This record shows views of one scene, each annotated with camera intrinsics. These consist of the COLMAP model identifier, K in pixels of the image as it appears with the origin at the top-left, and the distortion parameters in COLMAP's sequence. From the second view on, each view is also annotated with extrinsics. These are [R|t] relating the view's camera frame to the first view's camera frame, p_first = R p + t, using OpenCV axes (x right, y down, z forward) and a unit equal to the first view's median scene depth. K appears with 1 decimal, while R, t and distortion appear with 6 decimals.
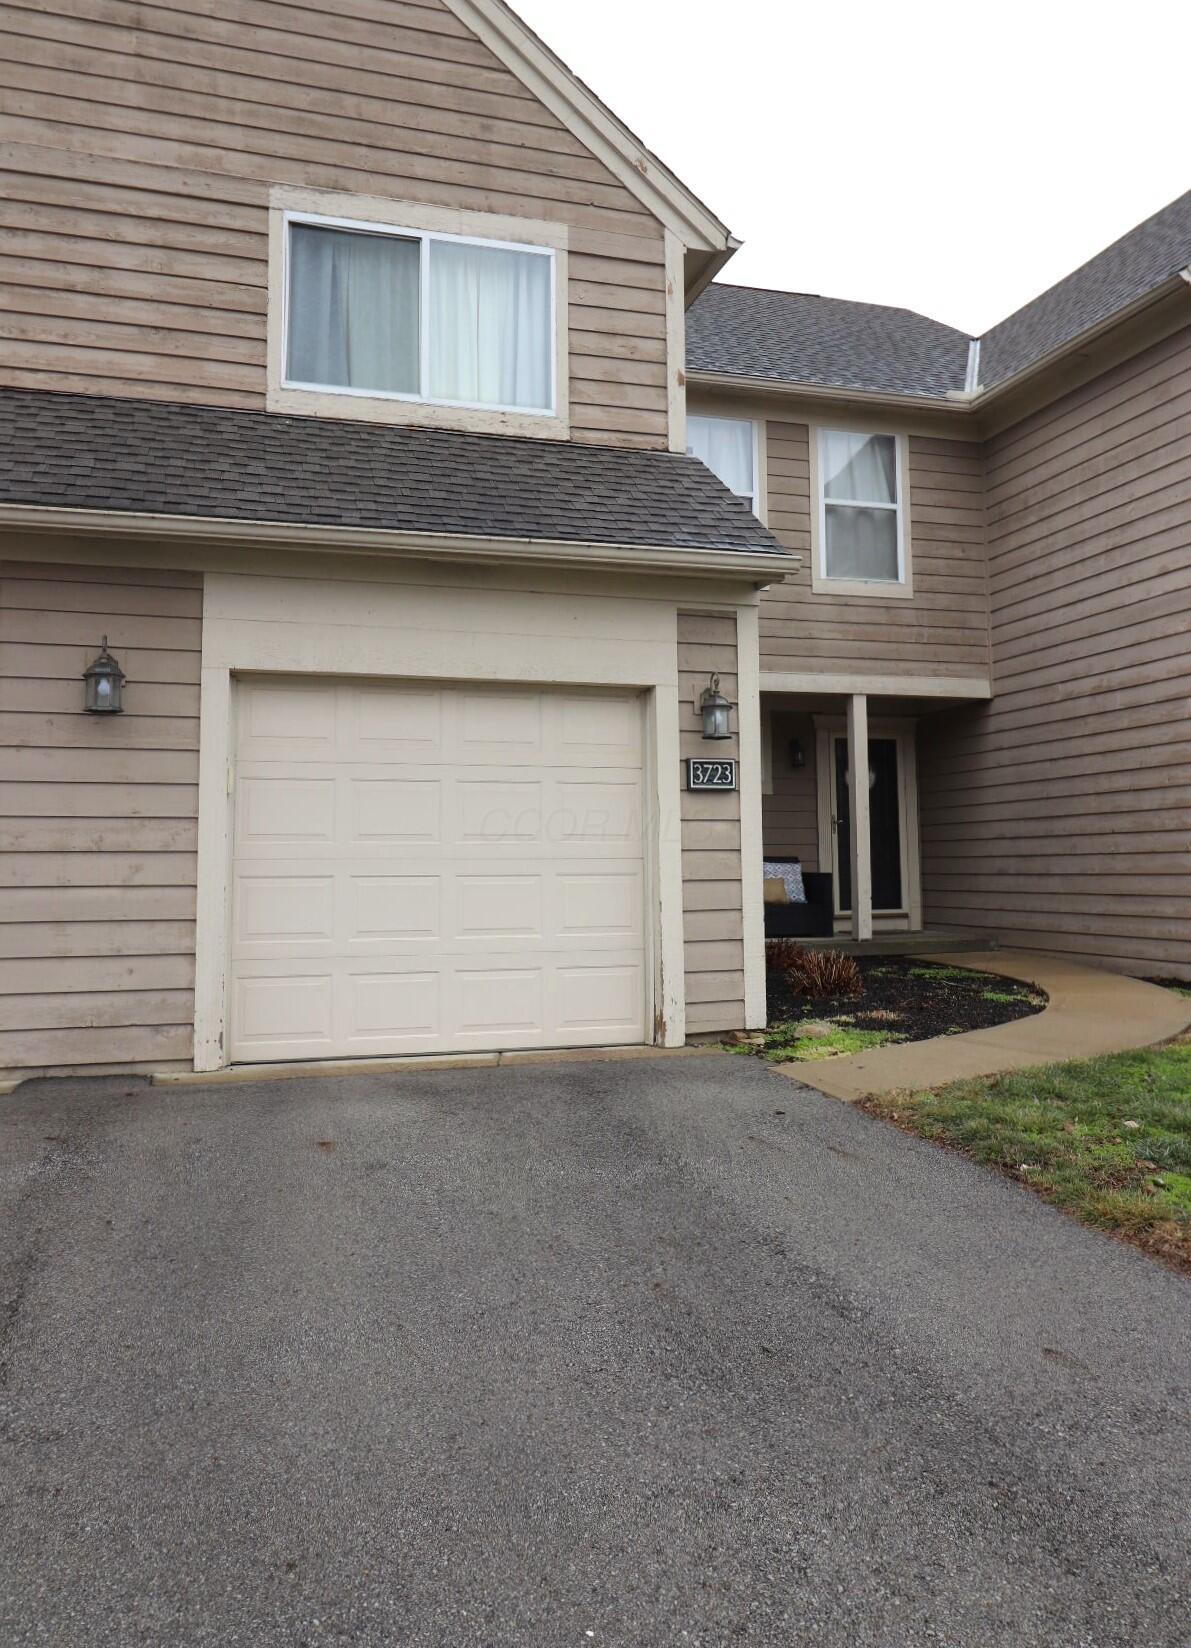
lens RADIAL K [[1326.1, 0, 600.4], [0, 1326.1, 813.6], [0, 0, 1]] dist [0.015257, -0.014536]
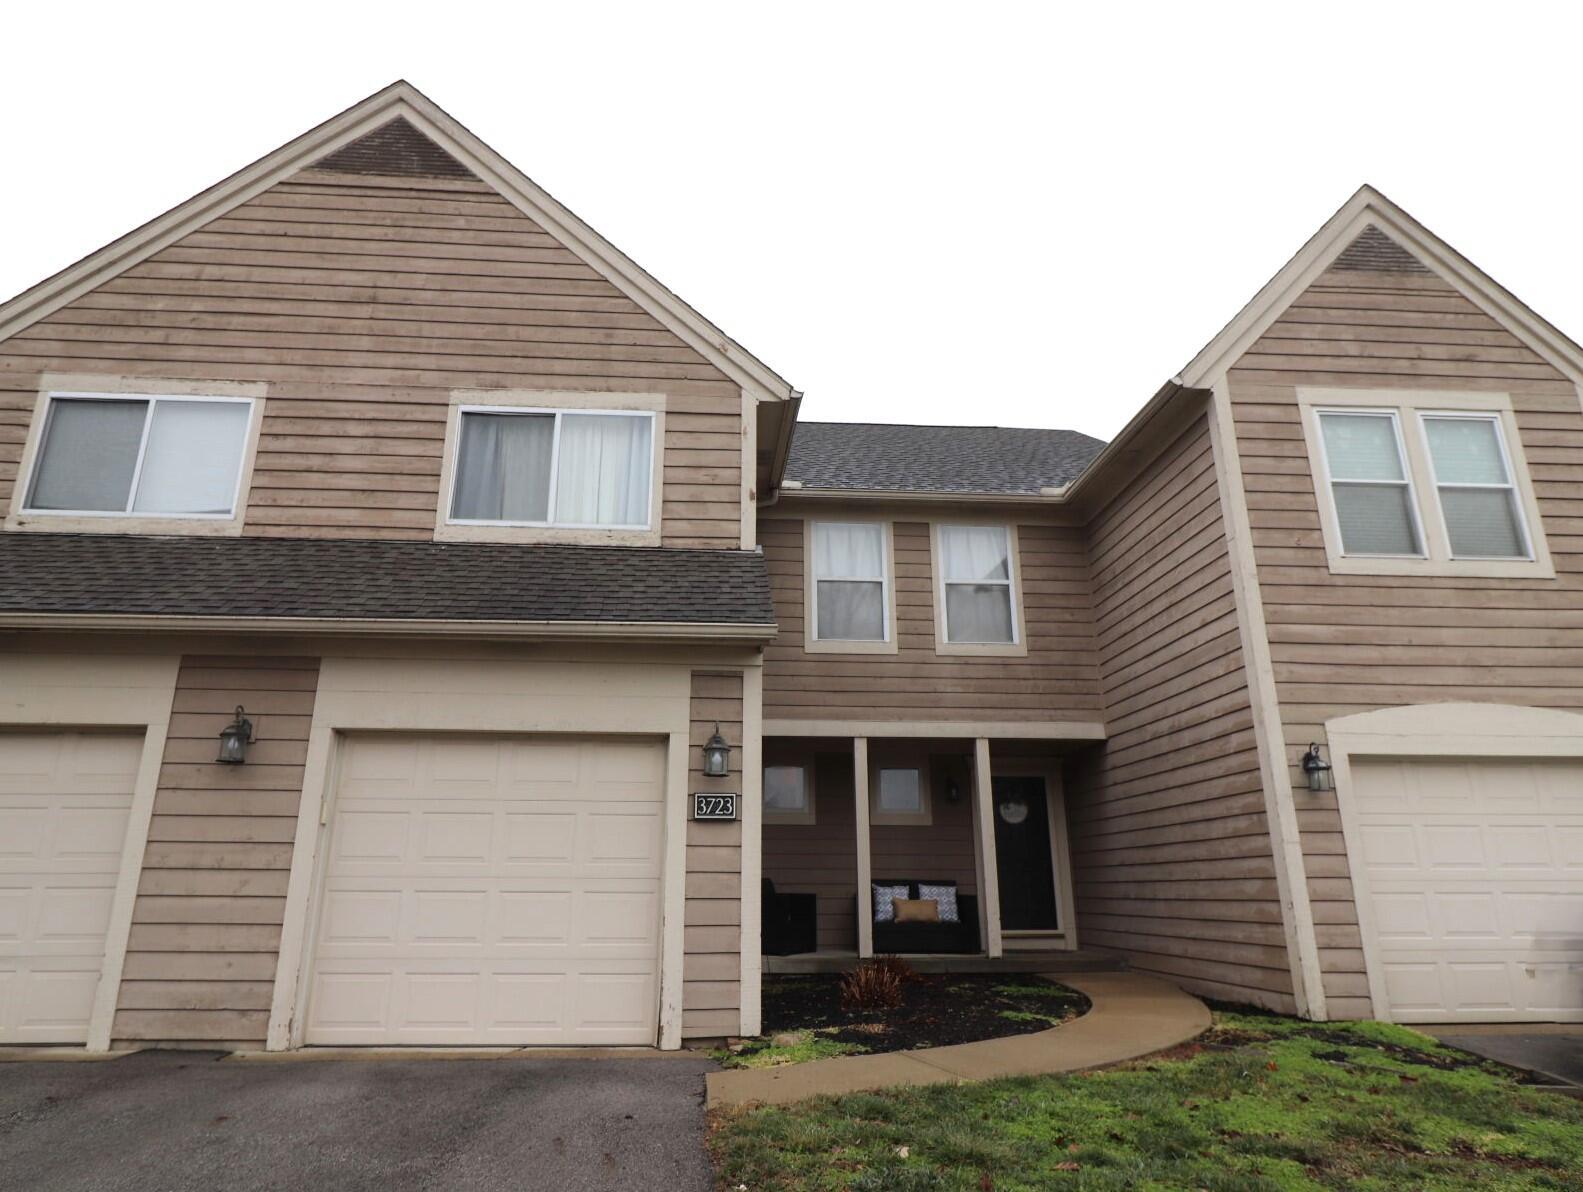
lens RADIAL K [[1026.7, 0, 785.4], [0, 1026.7, 604.6], [0, 0, 1]] dist [0.003131, -0.009697]
pose [[0.968842, -0.054474, -0.241614, 0.348641], [-0.001959, 0.973798, -0.227407, 0.003231], [0.247671, 0.220795, 0.943350, 0.096403]]
